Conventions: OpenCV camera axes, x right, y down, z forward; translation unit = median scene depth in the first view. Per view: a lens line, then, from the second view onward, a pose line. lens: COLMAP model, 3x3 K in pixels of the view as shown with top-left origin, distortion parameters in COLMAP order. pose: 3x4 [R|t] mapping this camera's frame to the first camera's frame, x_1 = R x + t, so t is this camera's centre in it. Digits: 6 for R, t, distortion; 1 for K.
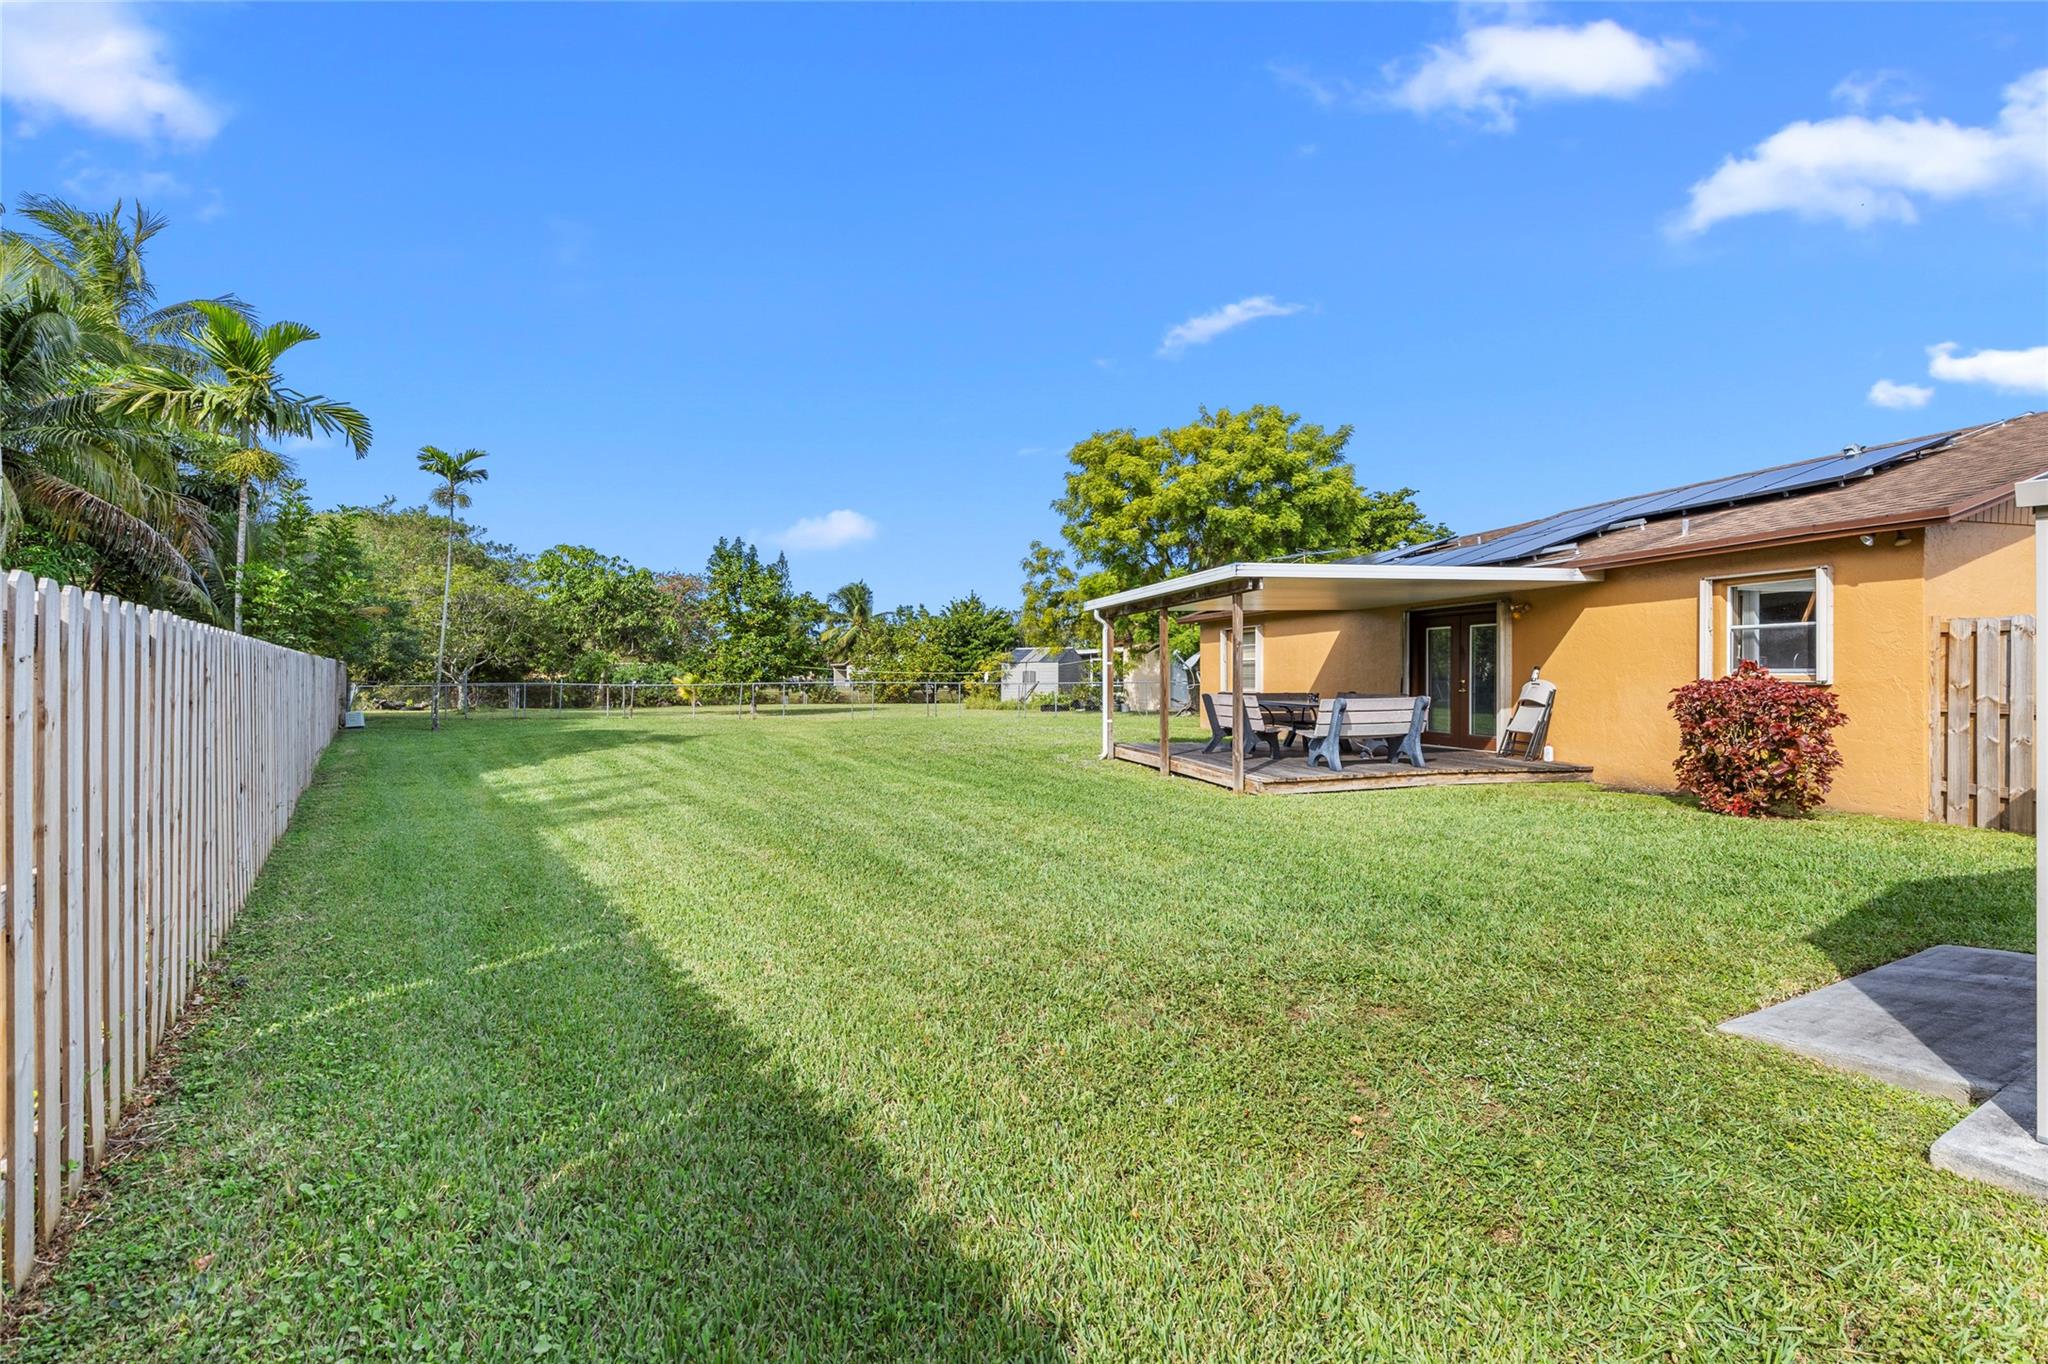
lens RADIAL K [[920.4, 0, 1020.3], [0, 920.4, 672.2], [0, 0, 1]] dist [0.005468, -0.001089]
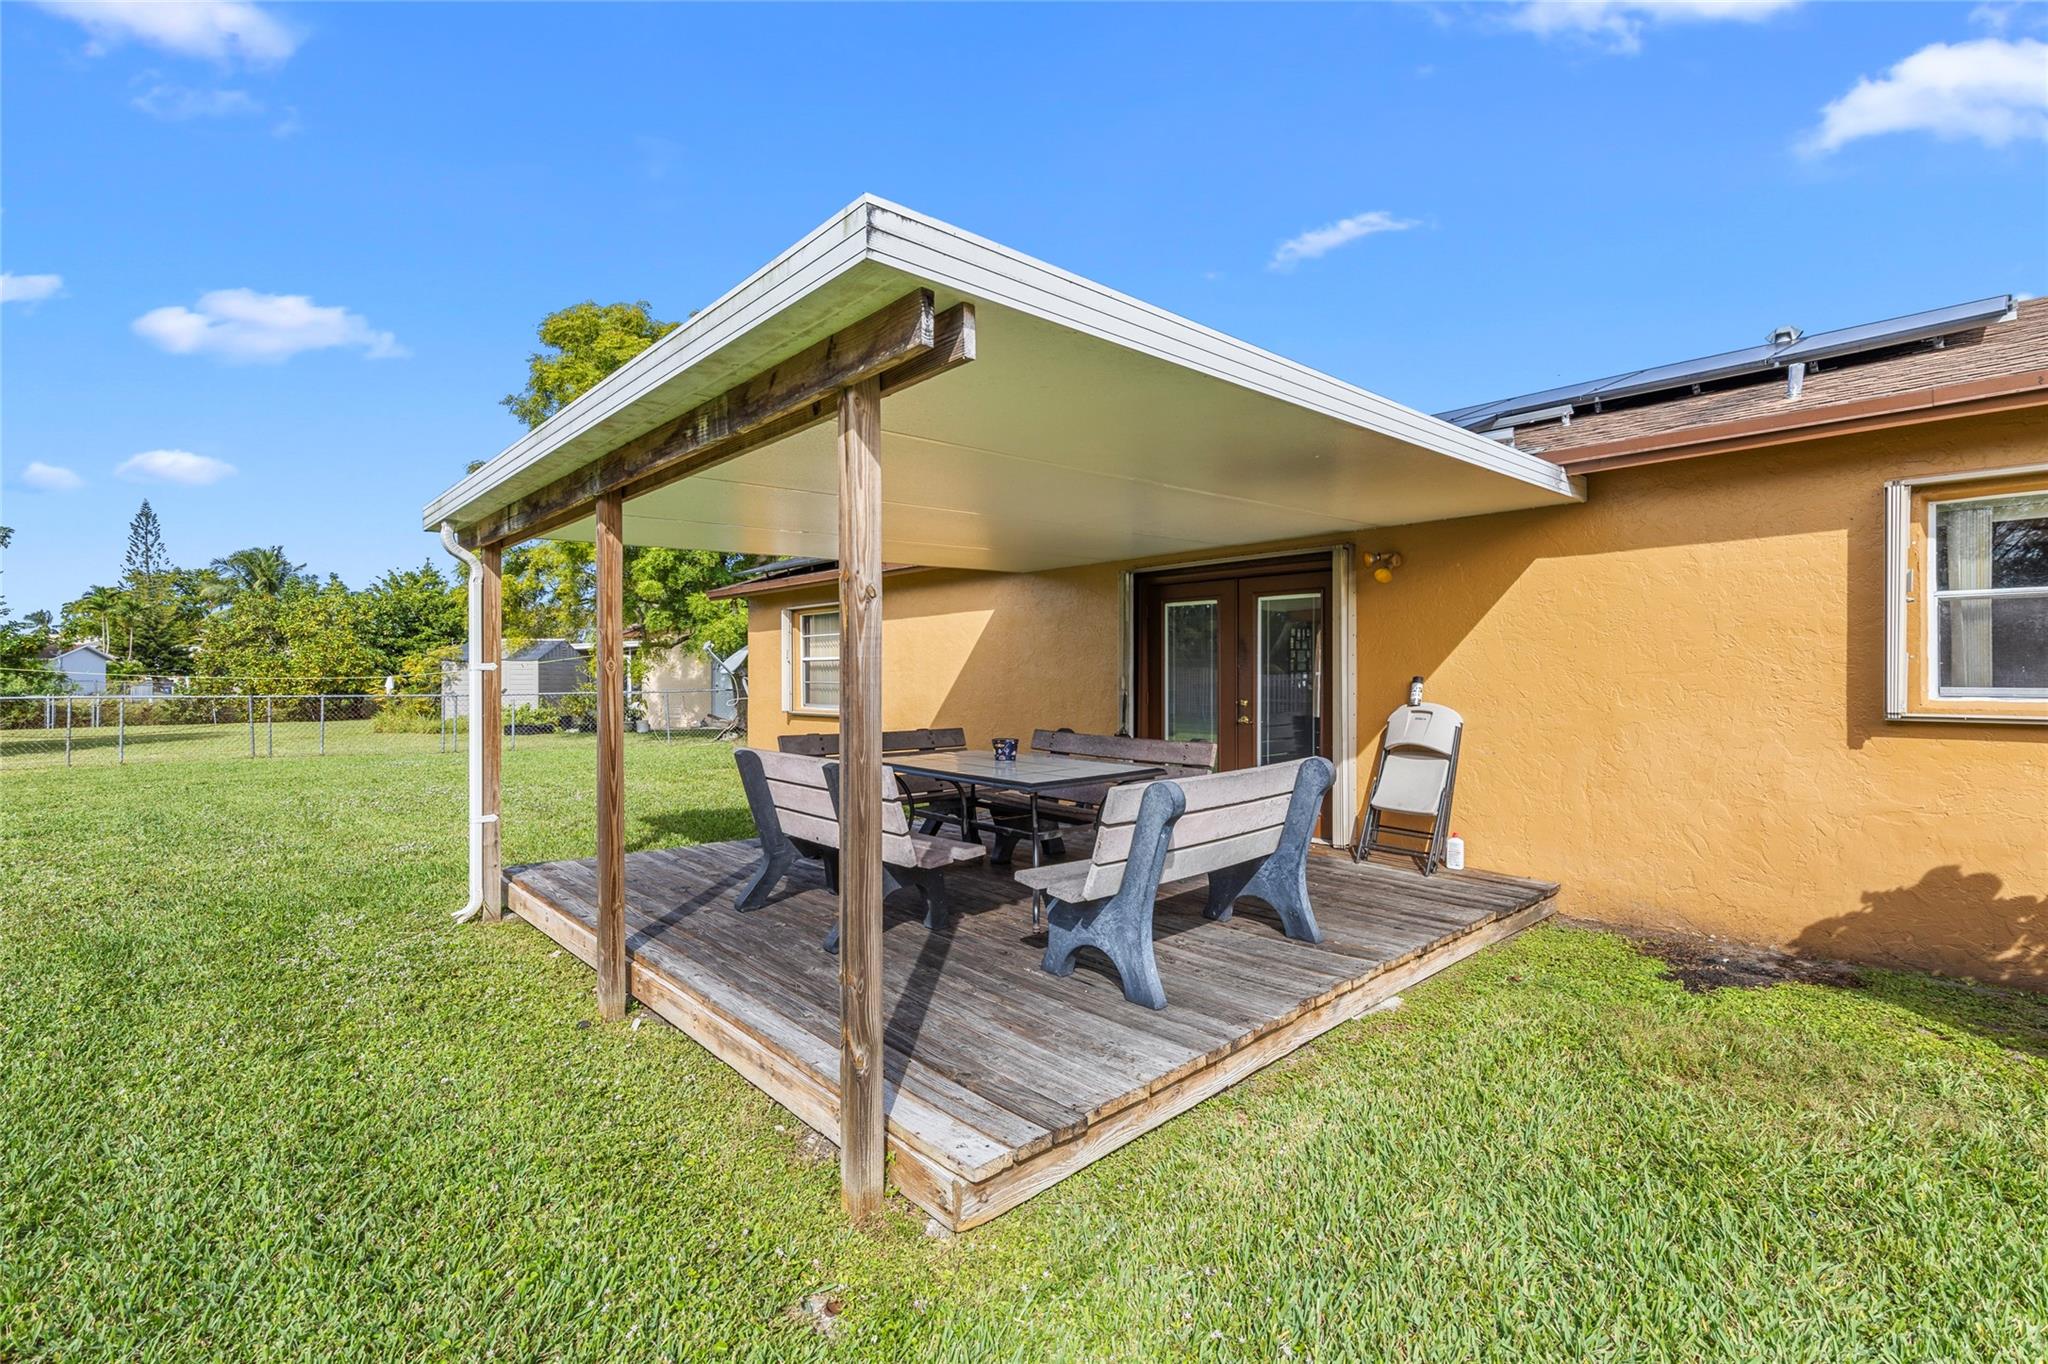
lens RADIAL K [[920.4, 0, 1021.0], [0, 920.4, 672.6], [0, 0, 1]] dist [0.005468, -0.001089]
pose [[0.890876, -0.001085, 0.454245, 0.135870], [0.000177, 0.999998, 0.002040, -0.009253], [-0.454246, -0.001737, 0.890875, 0.638979]]
